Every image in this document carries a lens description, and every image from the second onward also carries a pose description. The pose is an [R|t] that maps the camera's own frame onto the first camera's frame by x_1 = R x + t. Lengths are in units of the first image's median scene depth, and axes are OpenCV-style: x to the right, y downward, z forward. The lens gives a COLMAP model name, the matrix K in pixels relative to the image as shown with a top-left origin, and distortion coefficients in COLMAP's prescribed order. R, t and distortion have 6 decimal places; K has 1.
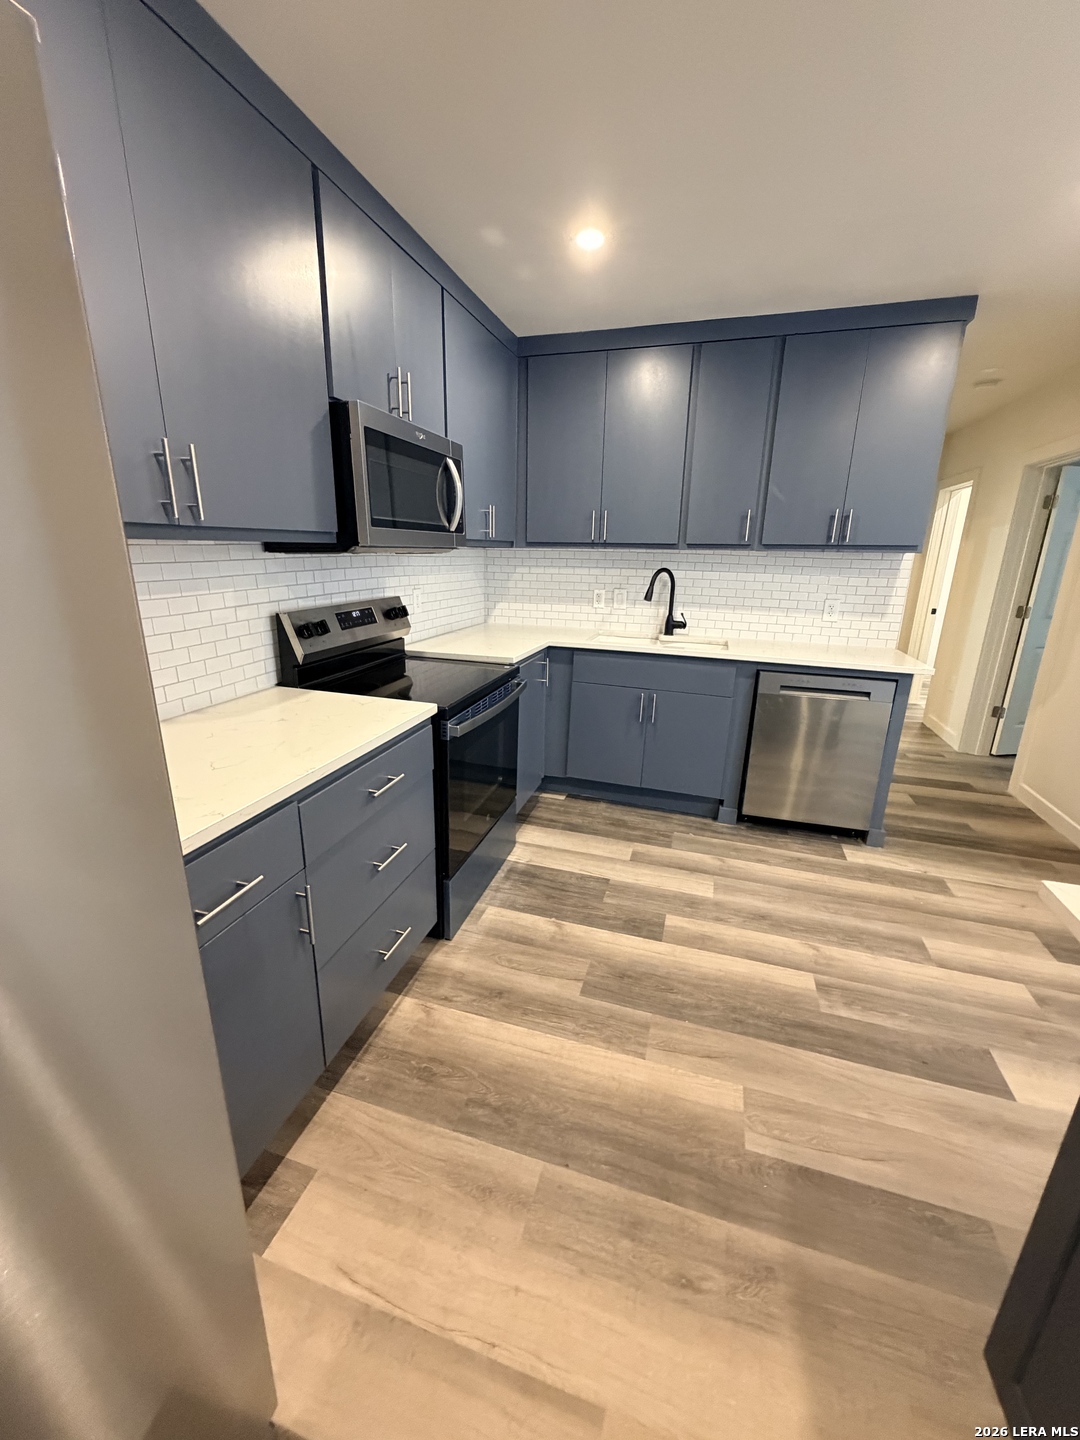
lens RADIAL K [[574.2, 0, 543.3], [0, 574.2, 715.5], [0, 0, 1]] dist [-0.001425, -0.000057]
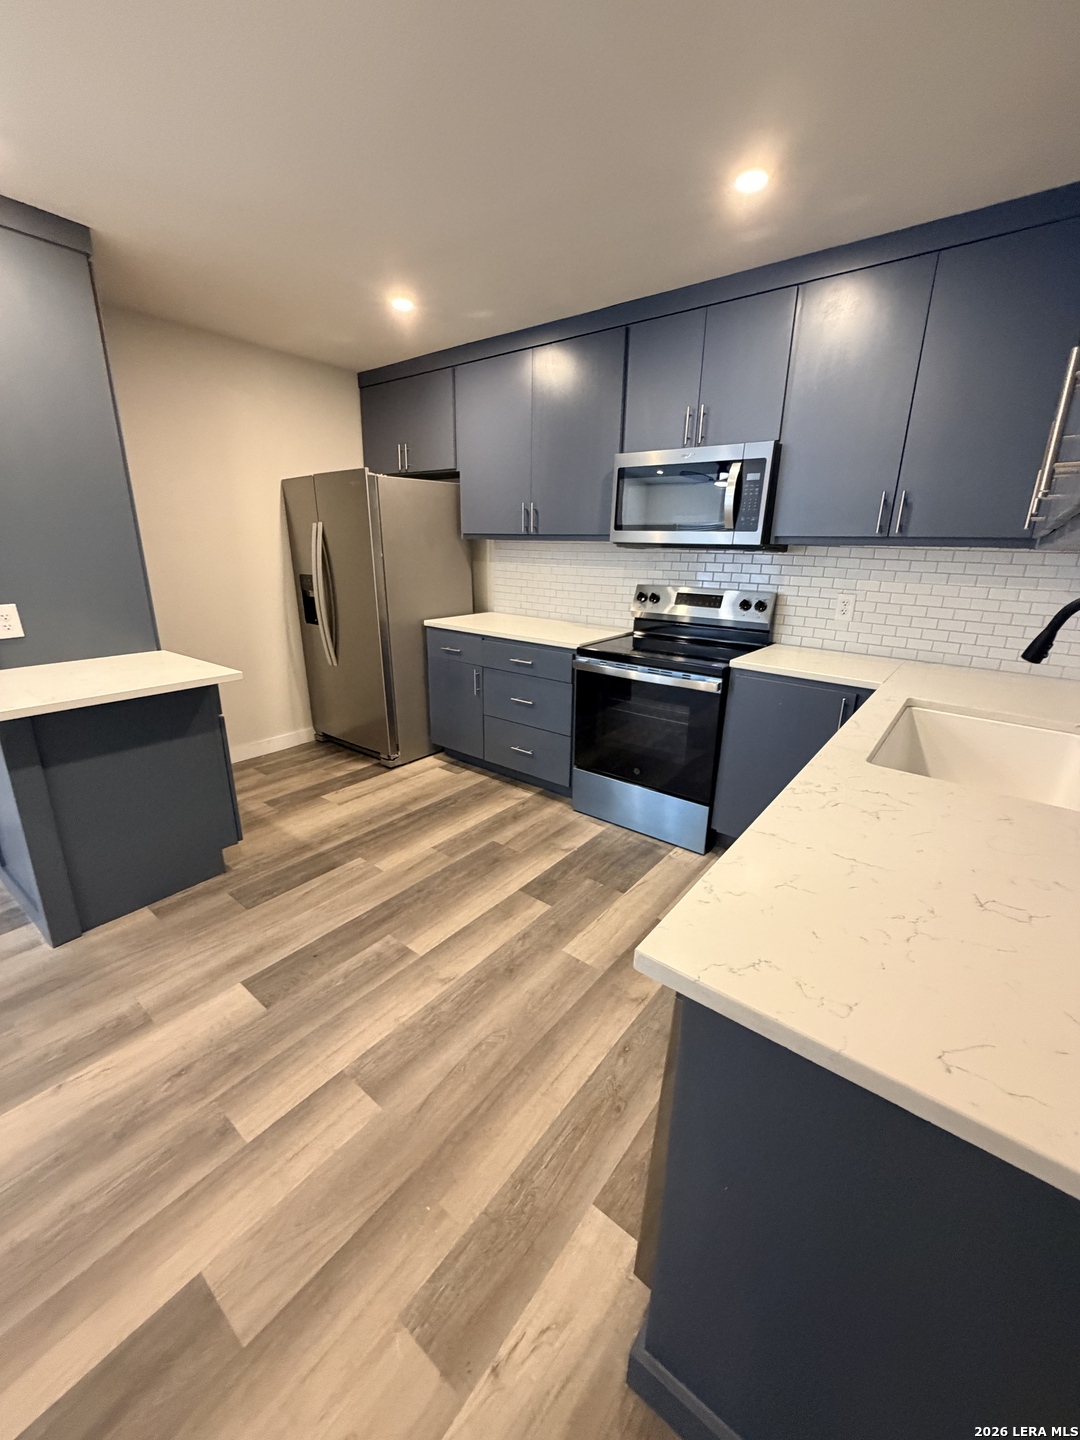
lens RADIAL K [[582.8, 0, 538.6], [0, 582.8, 710.2], [0, 0, 1]] dist [0.012627, -0.000082]
pose [[-0.374183, 0.239180, -0.895980, 0.971971], [-0.280600, 0.891676, 0.355216, -0.288977], [0.883884, 0.384327, -0.266536, 1.035612]]
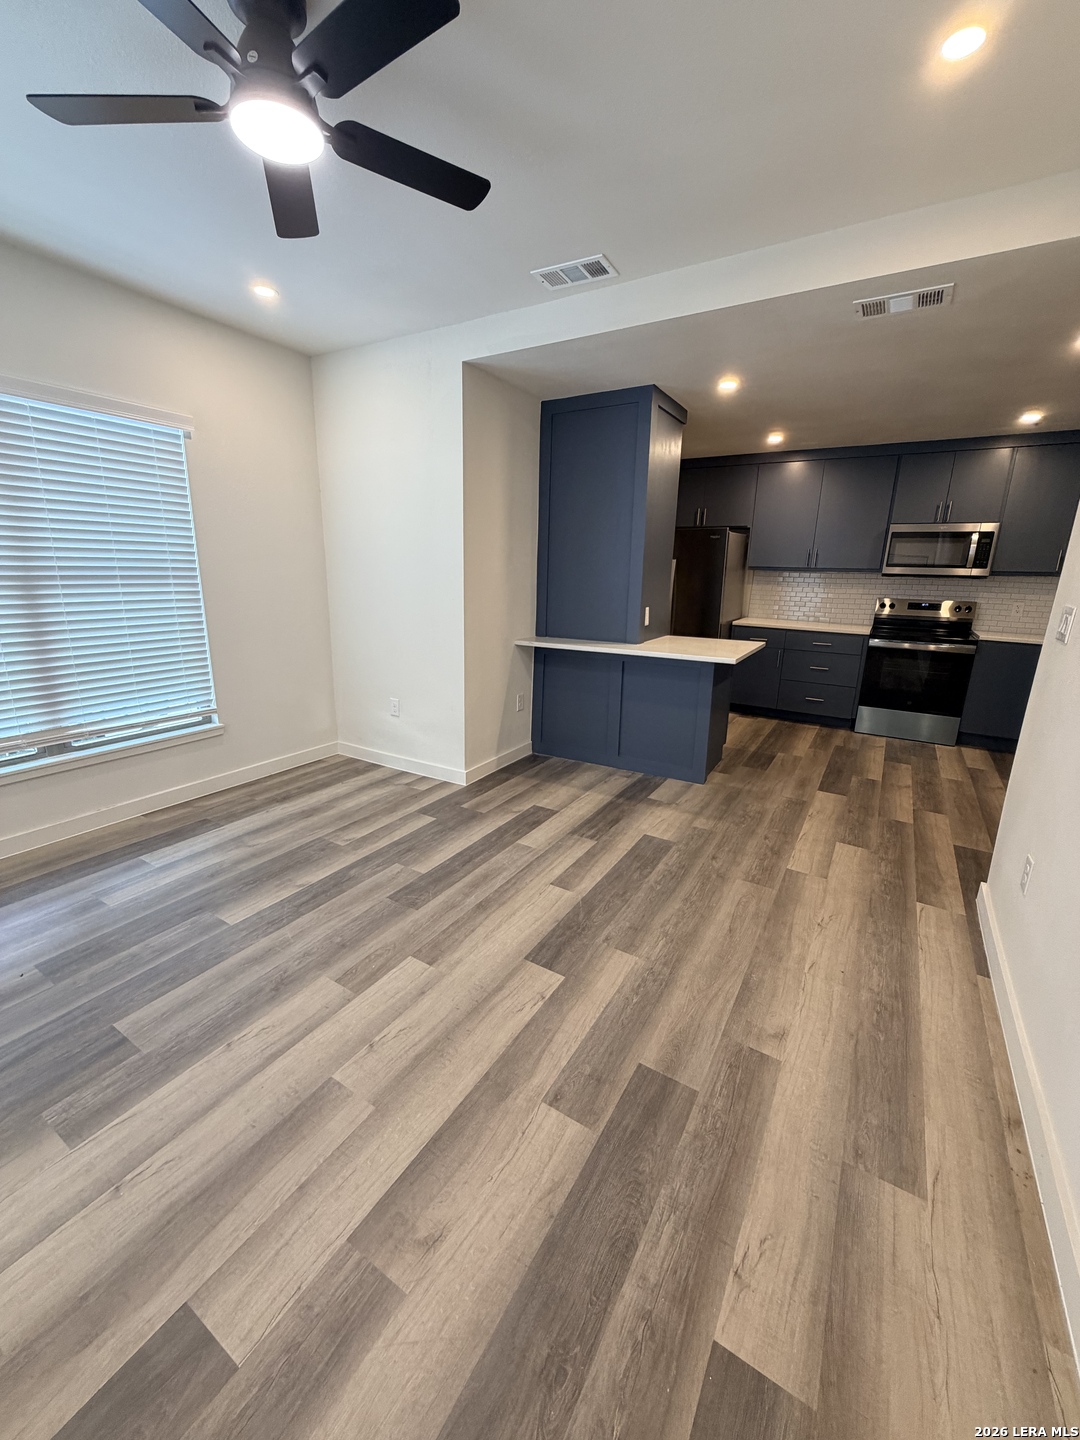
lens RADIAL K [[571.5, 0, 536.2], [0, 571.5, 716.8], [0, 0, 1]] dist [-0.001542, -0.000142]
pose [[-0.255154, 0.223688, -0.940670, 2.091002], [-0.296377, 0.907947, 0.296298, 0.009997], [0.920357, 0.354394, -0.165371, 0.112355]]
